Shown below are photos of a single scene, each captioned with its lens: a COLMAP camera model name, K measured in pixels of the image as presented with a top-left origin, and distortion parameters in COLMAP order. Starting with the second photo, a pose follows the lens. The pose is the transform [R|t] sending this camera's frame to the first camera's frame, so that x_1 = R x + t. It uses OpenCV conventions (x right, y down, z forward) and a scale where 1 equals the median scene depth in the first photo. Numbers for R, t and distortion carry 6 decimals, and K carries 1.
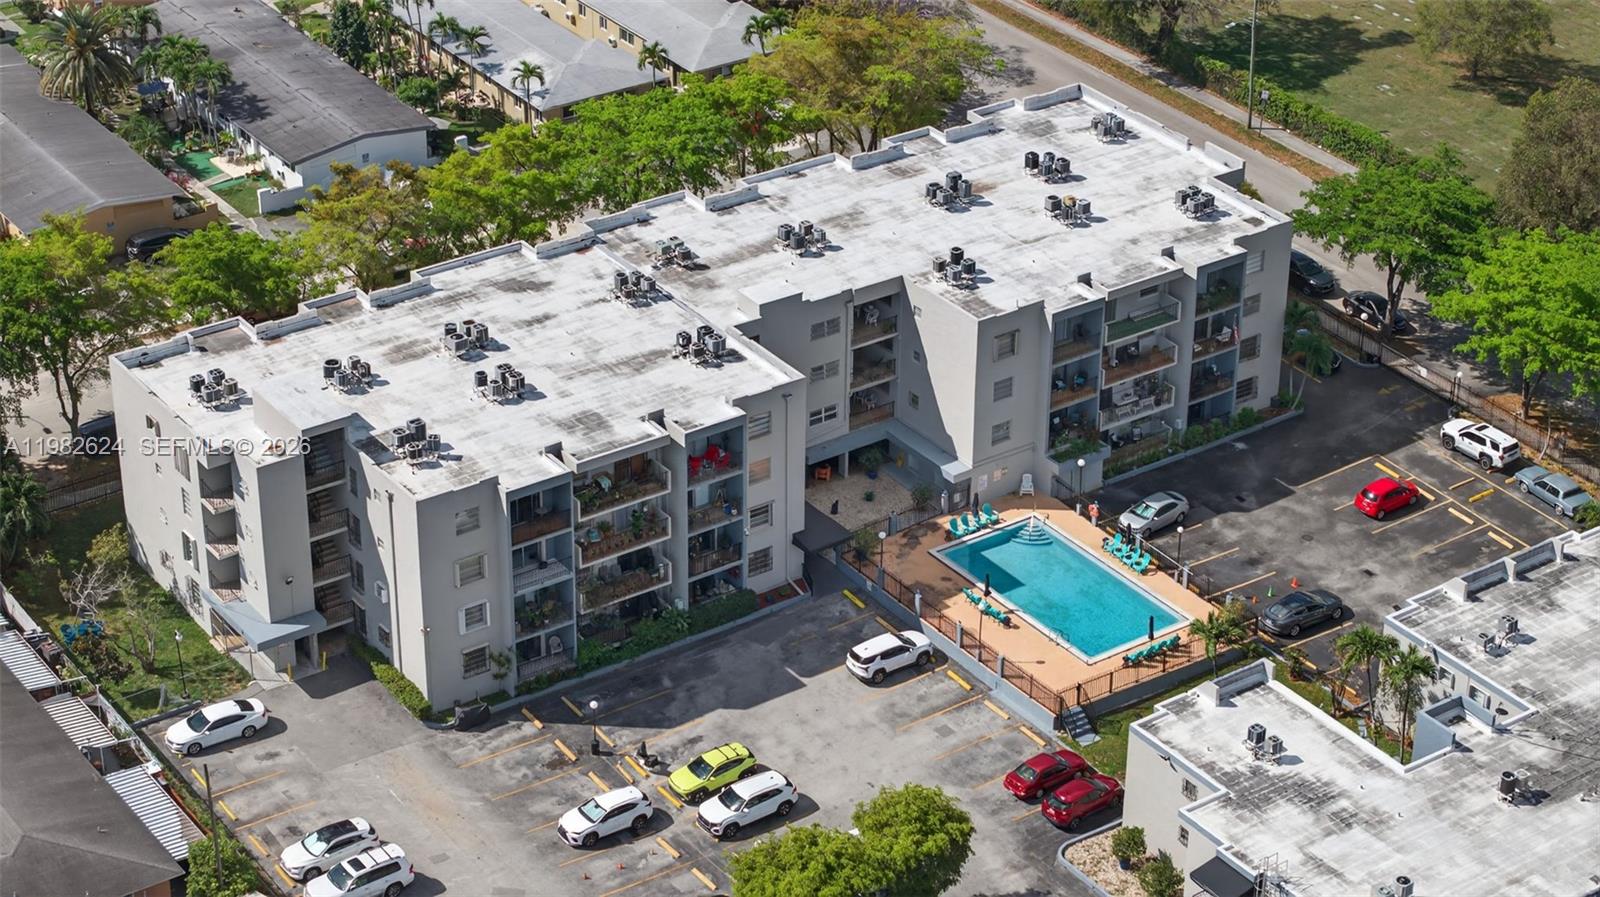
lens RADIAL K [[3215.5, 0, 800.0], [0, 3215.5, 448.5], [0, 0, 1]] dist [-0.152632, 0.324138]
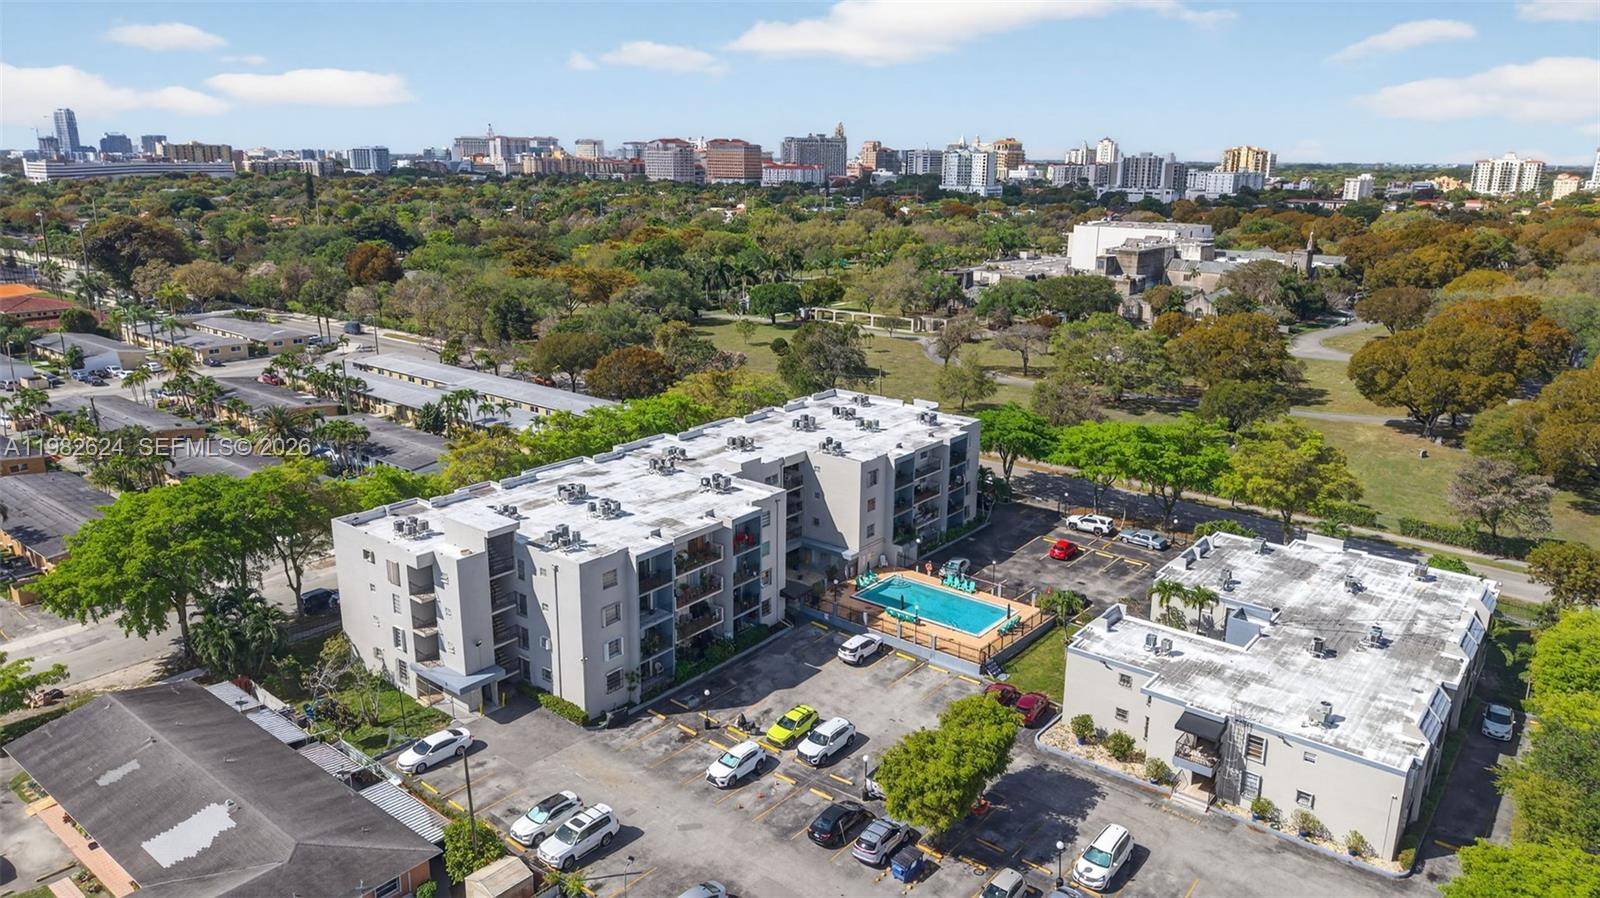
lens RADIAL K [[1059.1, 0, 800.0], [0, 1059.1, 449.0], [0, 0, 1]] dist [0.164814, -0.379848]
pose [[0.960363, -0.074512, 0.268608, -0.142180], [0.137227, 0.965133, -0.222904, 0.084002], [-0.242634, 0.250929, 0.937104, 0.477954]]
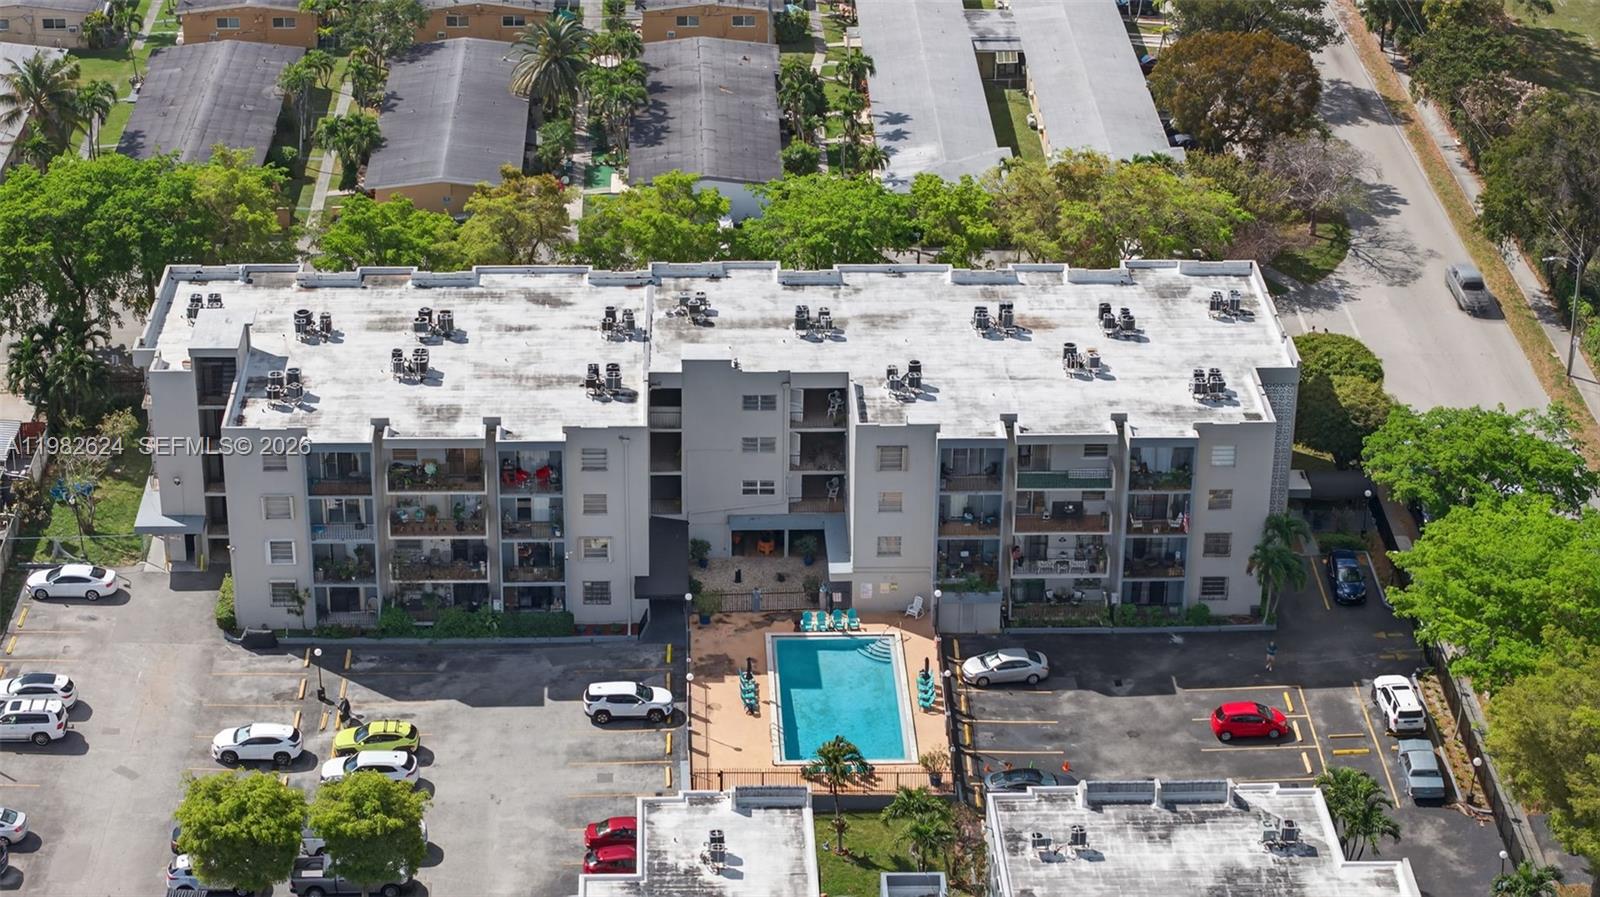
lens RADIAL K [[3215.5, 0, 800.0], [0, 3215.5, 448.5], [0, 0, 1]] dist [-0.152632, 0.324138]
pose [[0.837933, 0.240751, -0.489803, 0.565017], [-0.269217, 0.962995, 0.012772, -0.042696], [0.474752, 0.121161, 0.871740, 0.120013]]
